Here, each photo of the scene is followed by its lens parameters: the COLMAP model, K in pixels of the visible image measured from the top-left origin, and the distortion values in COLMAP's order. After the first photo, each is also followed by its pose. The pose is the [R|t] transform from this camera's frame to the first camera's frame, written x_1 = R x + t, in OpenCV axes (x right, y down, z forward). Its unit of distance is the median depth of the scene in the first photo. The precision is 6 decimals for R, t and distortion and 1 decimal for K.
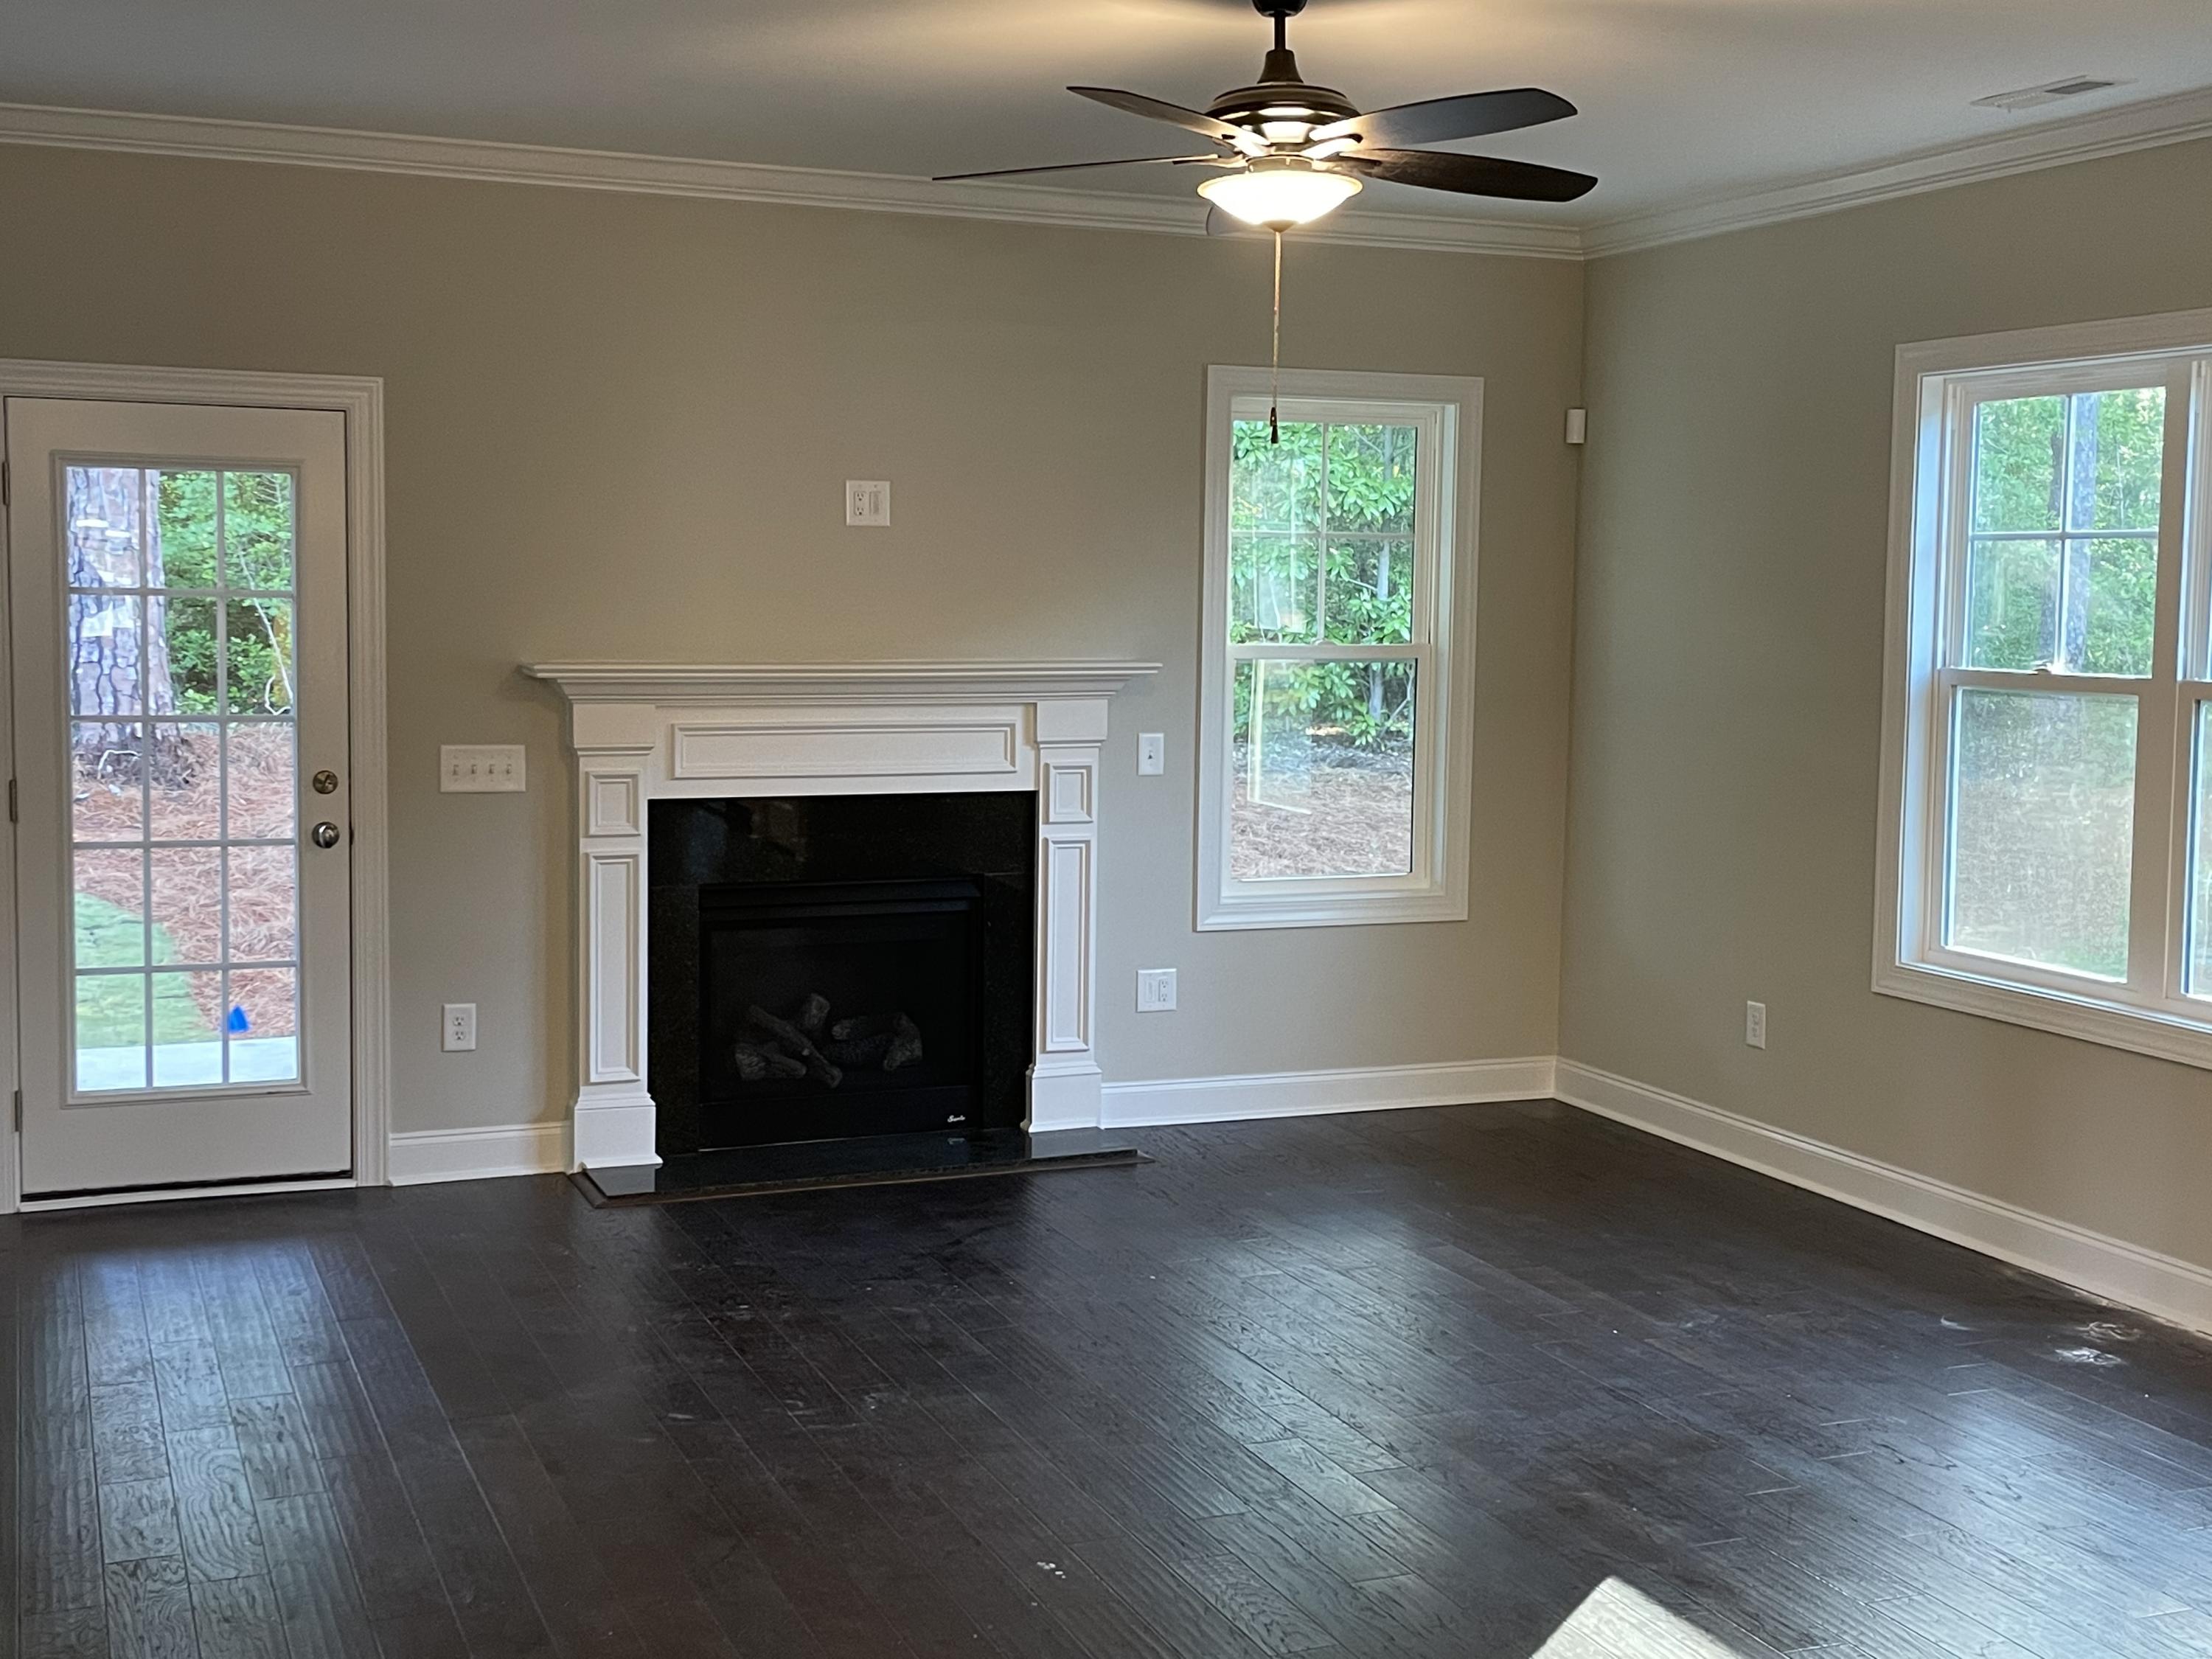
lens RADIAL K [[2580.4, 0, 1106.0], [0, 2580.4, 829.5], [0, 0, 1]] dist [0.136777, -0.253923]
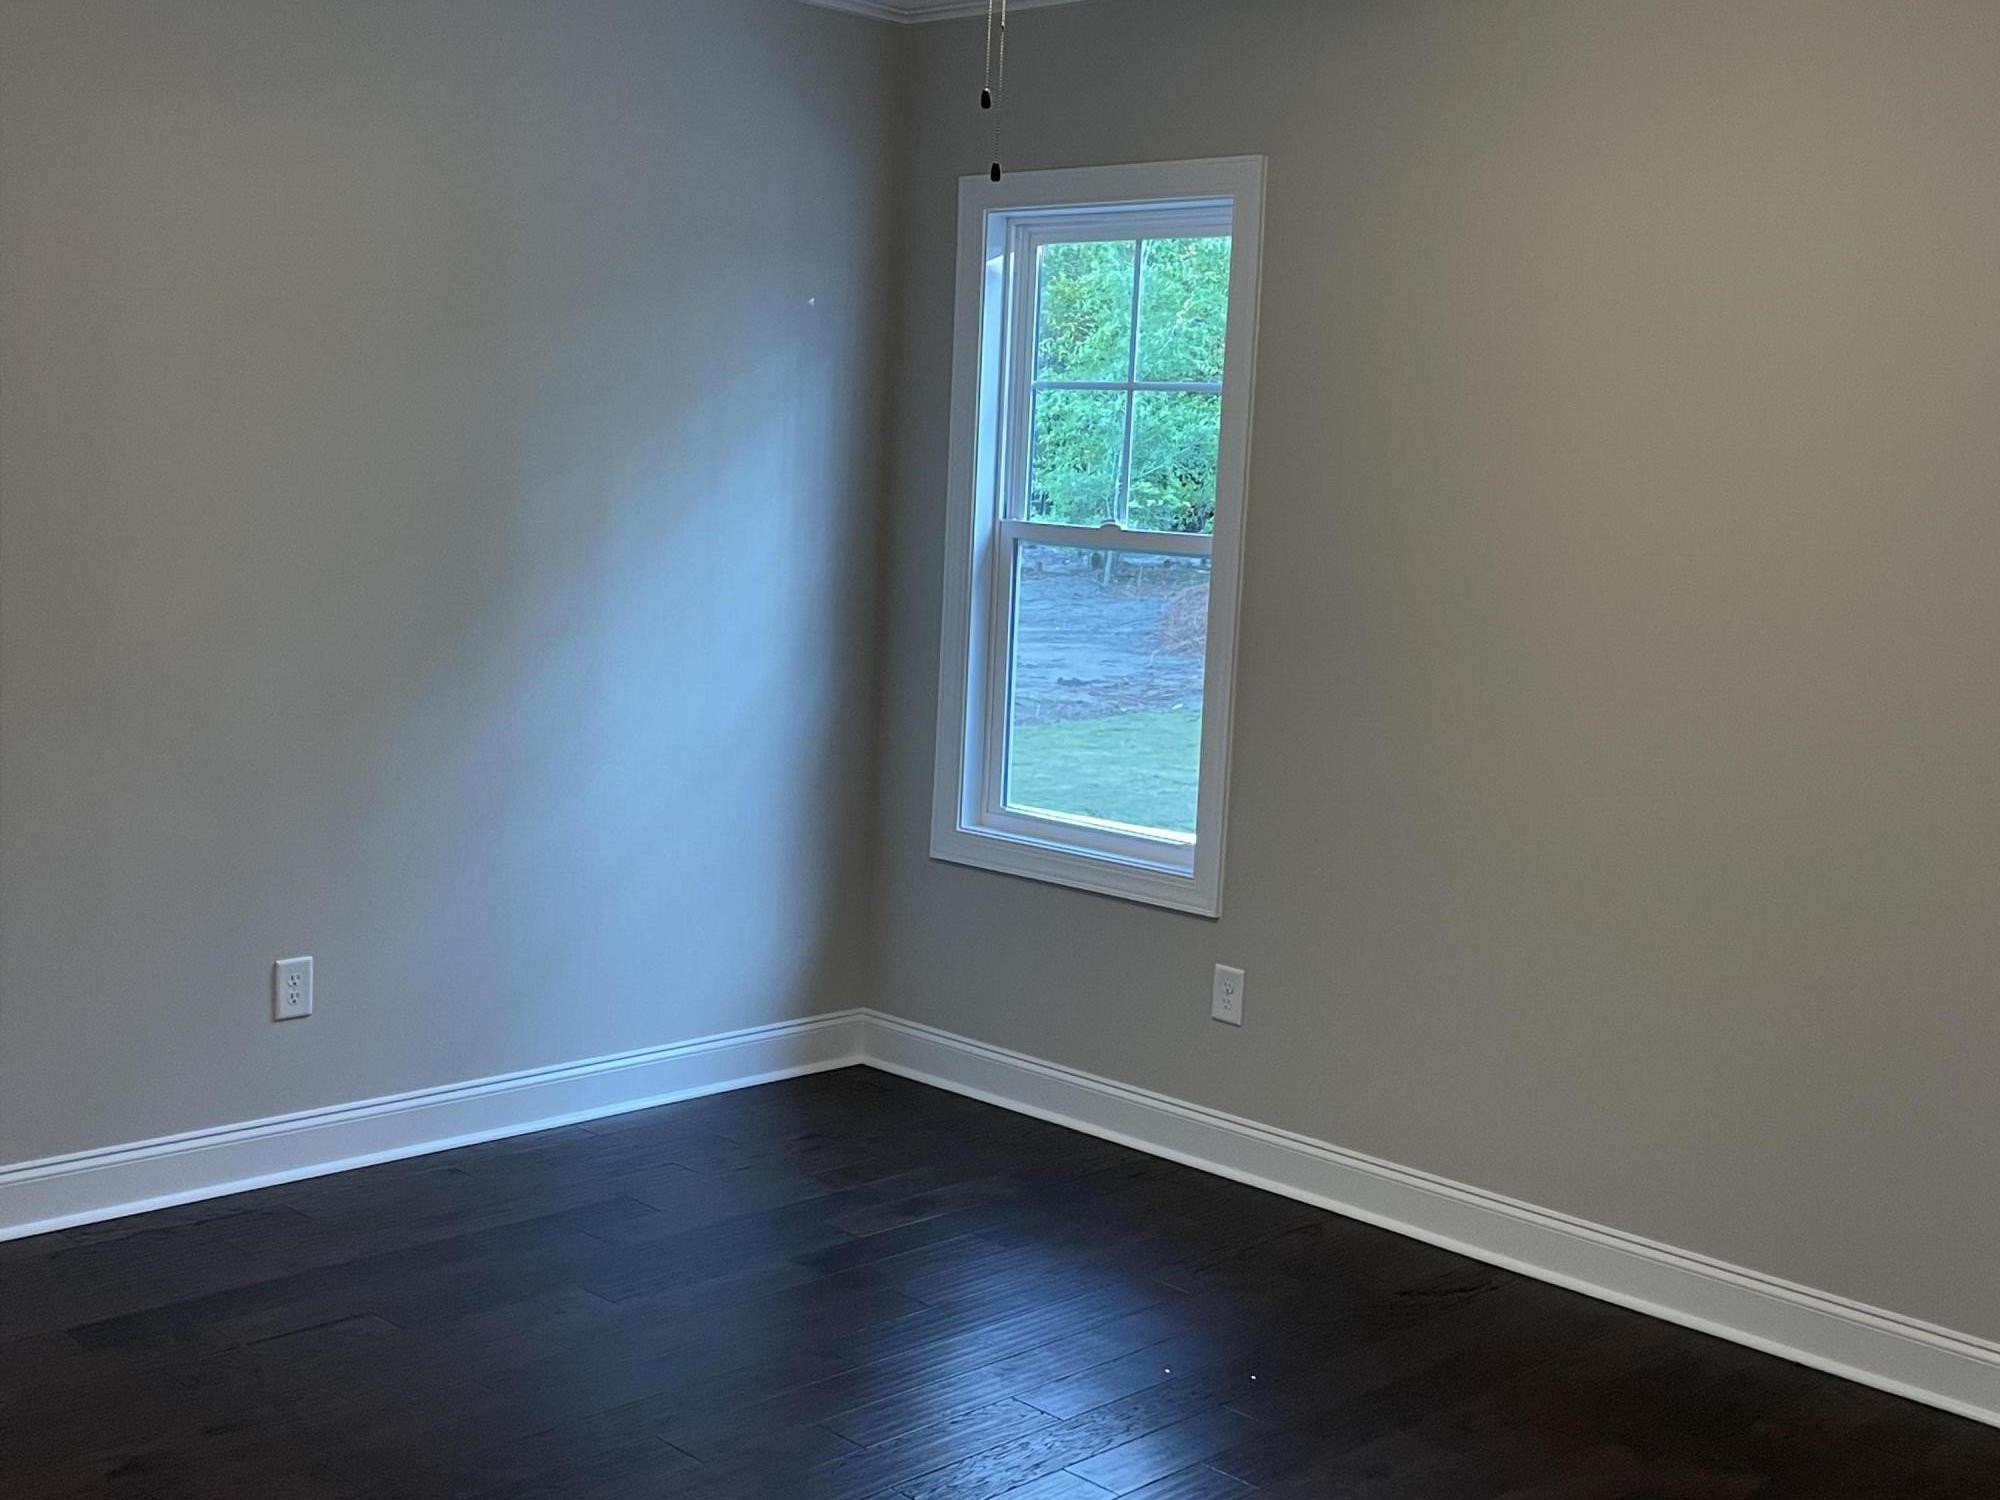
lens RADIAL K [[2333.1, 0, 1000.0], [0, 2333.1, 750.0], [0, 0, 1]] dist [0.136777, -0.253923]
pose [[0.894591, -0.025817, 0.446140, -0.068754], [0.006056, 0.998939, 0.045663, -0.017022], [-0.446845, -0.038148, 0.893798, 0.227539]]
